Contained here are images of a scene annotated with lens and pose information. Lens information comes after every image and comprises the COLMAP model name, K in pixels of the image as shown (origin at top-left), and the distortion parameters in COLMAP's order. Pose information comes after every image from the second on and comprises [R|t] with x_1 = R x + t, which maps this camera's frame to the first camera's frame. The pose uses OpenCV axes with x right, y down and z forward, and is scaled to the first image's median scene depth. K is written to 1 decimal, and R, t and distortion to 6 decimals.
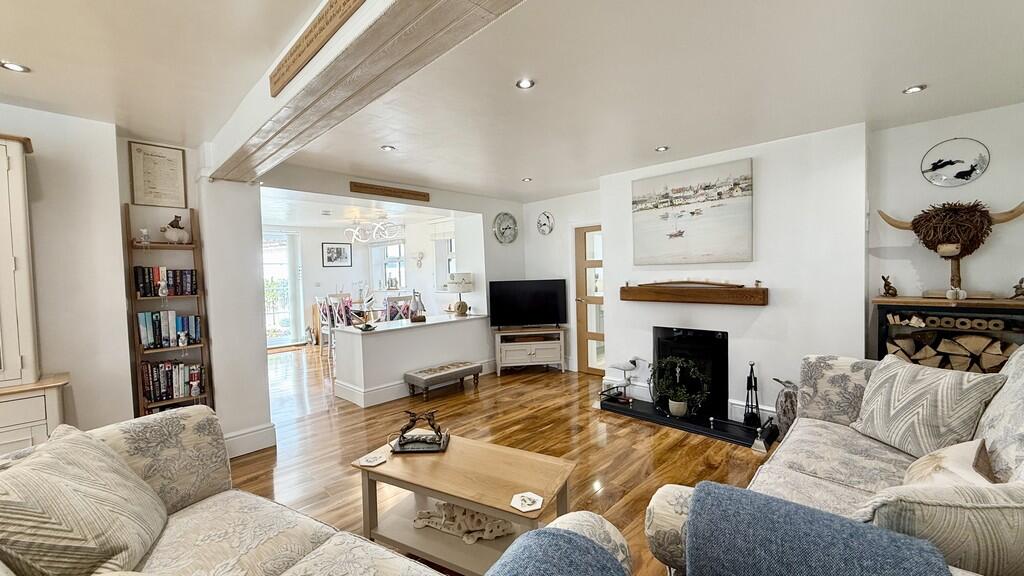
lens RADIAL K [[408.3, 0, 509.4], [0, 408.3, 286.8], [0, 0, 1]] dist [0.000529, 0.000139]
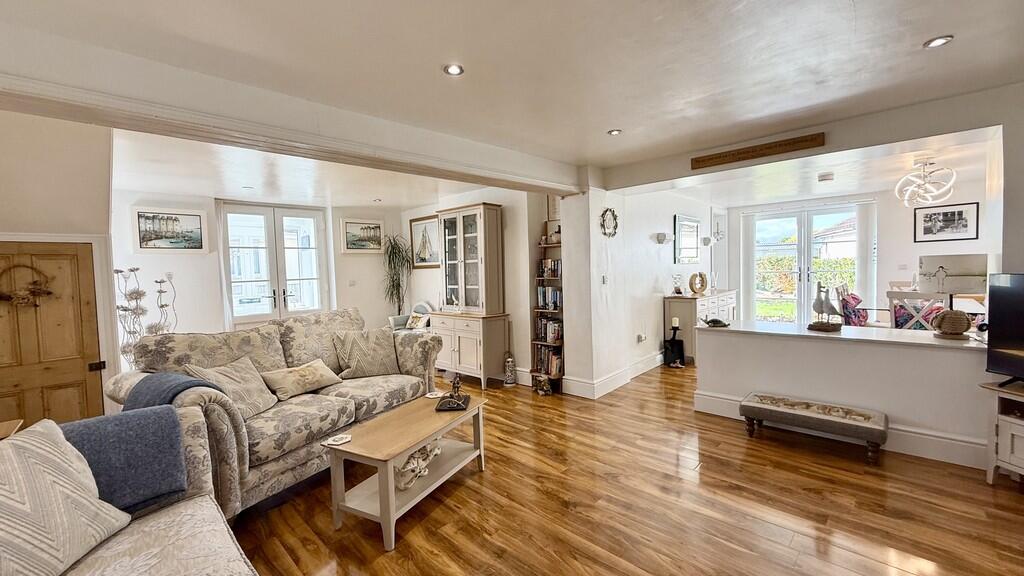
lens RADIAL K [[408.3, 0, 509.4], [0, 408.3, 286.8], [0, 0, 1]] dist [0.000529, 0.000139]
pose [[-0.003905, 0.069795, -0.997554, 0.539781], [-0.004329, 0.997551, 0.069811, -0.037022], [0.999983, 0.004591, -0.003594, 0.609109]]
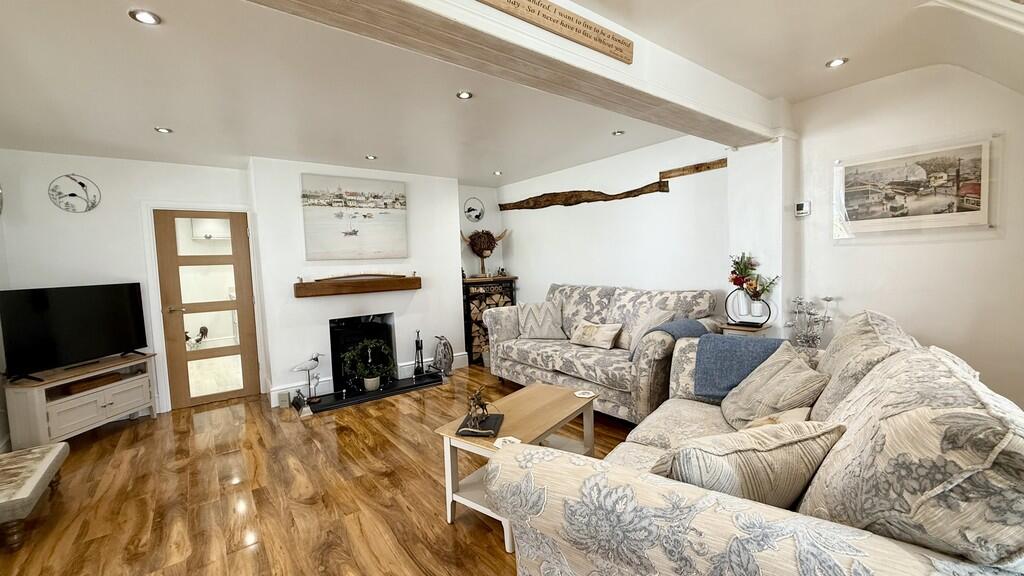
lens RADIAL K [[408.3, 0, 509.4], [0, 408.3, 286.8], [0, 0, 1]] dist [0.000529, 0.000139]
pose [[0.145167, -0.041894, 0.988520, -0.602171], [0.068454, 0.997134, 0.032207, 0.011771], [-0.987036, 0.062992, 0.147619, 0.393355]]
